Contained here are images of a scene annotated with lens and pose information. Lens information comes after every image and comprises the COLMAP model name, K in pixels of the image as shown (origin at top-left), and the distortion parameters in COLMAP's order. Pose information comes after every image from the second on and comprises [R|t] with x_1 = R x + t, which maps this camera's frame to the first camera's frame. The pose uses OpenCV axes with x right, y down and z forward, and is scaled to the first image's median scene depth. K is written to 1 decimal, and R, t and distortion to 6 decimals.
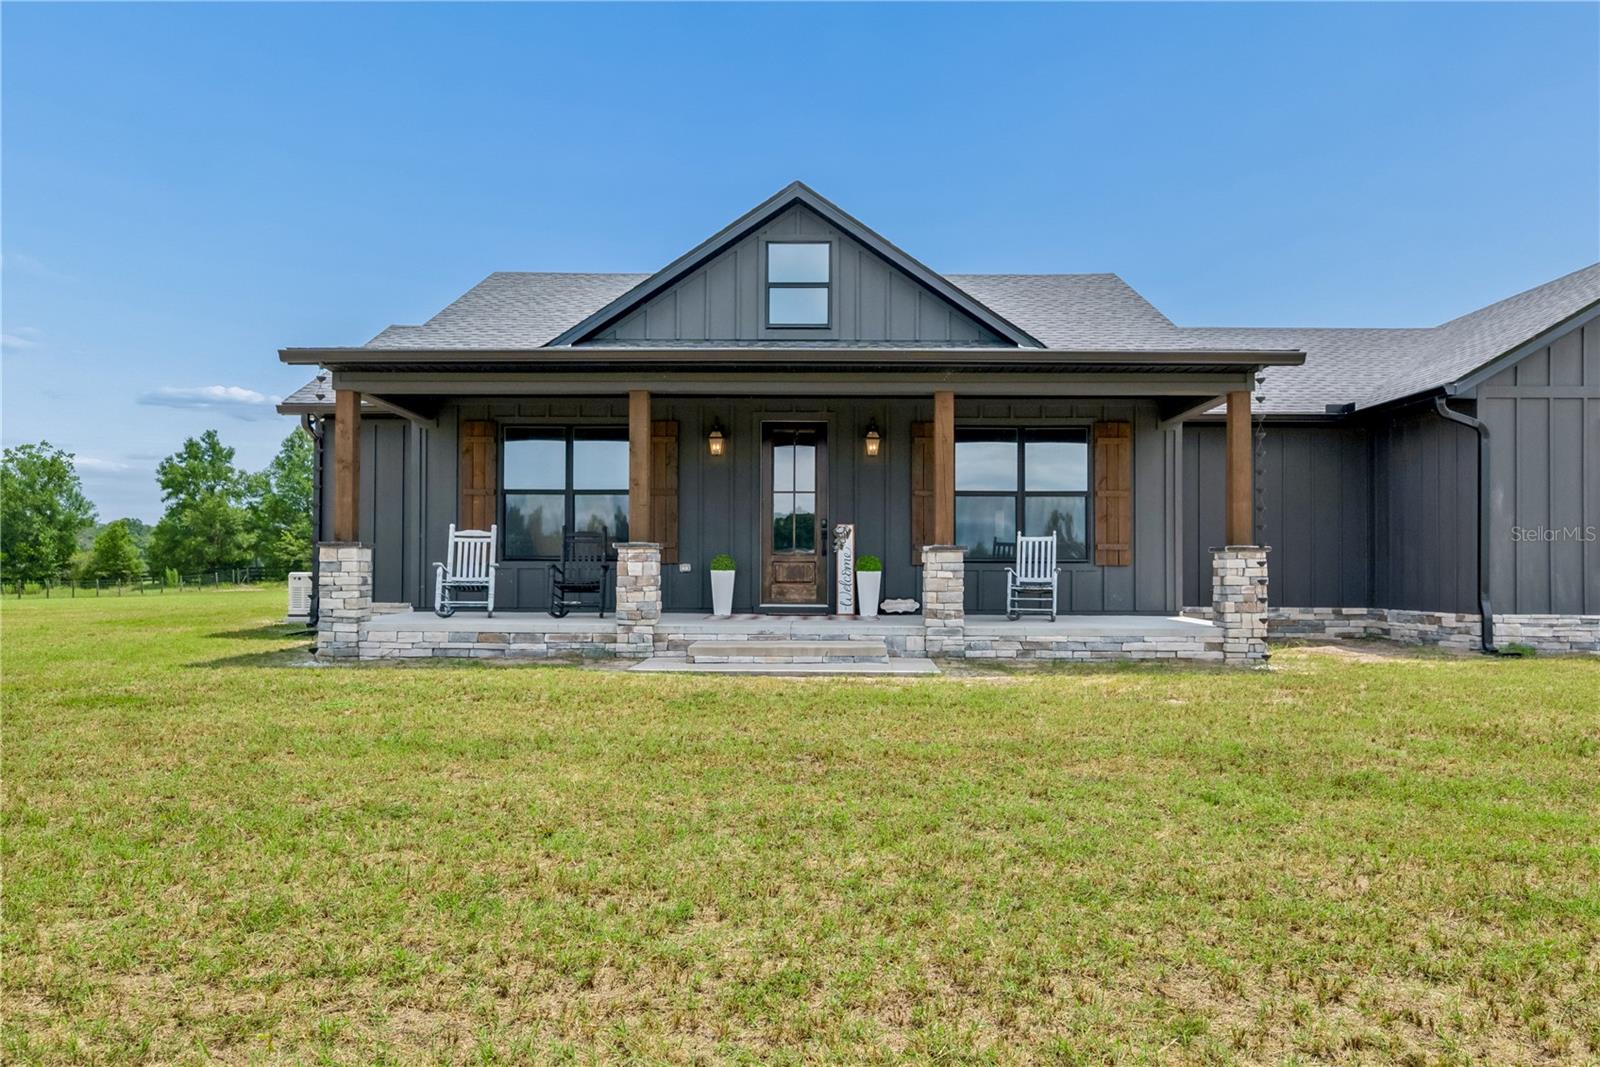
lens RADIAL K [[1041.3, 0, 799.1], [0, 1041.3, 559.2], [0, 0, 1]] dist [-0.000567, 0.000516]
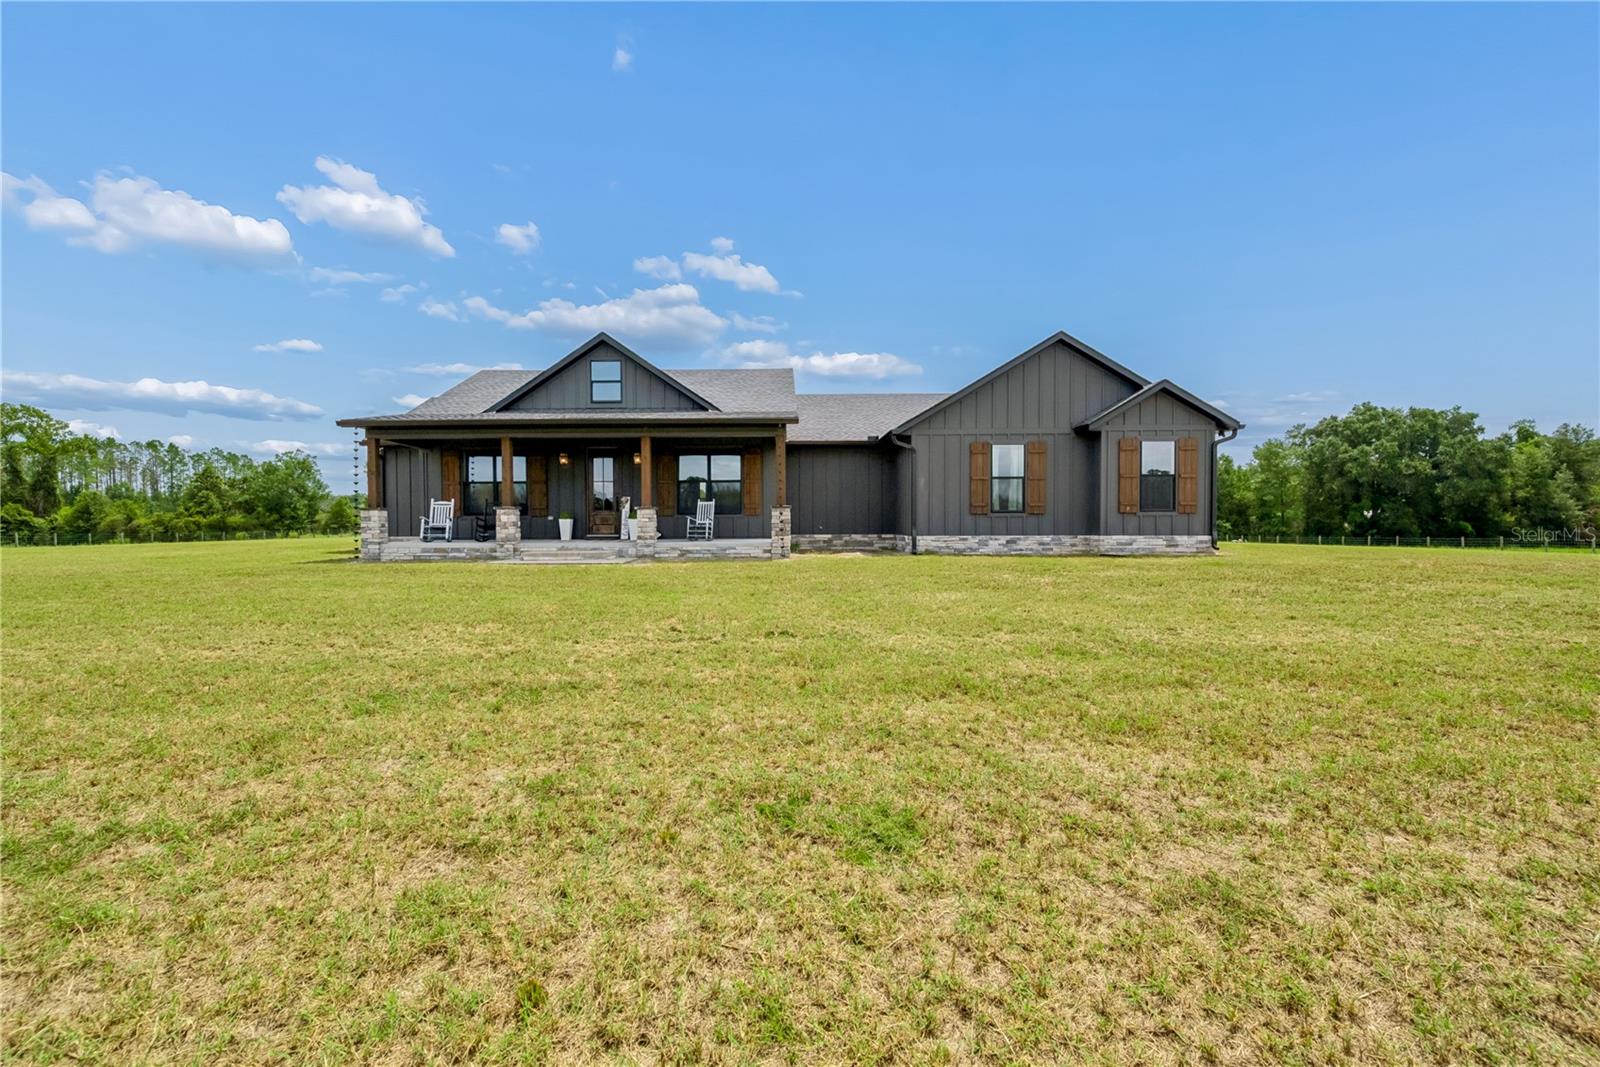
lens RADIAL K [[647.5, 0, 800.0], [0, 647.5, 533.5], [0, 0, 1]] dist [-0.000361, -0.000027]
pose [[0.999939, -0.009930, 0.004863, 0.397718], [0.009775, 0.999477, 0.030828, 0.003922], [-0.005167, -0.030779, 0.999513, -0.321118]]
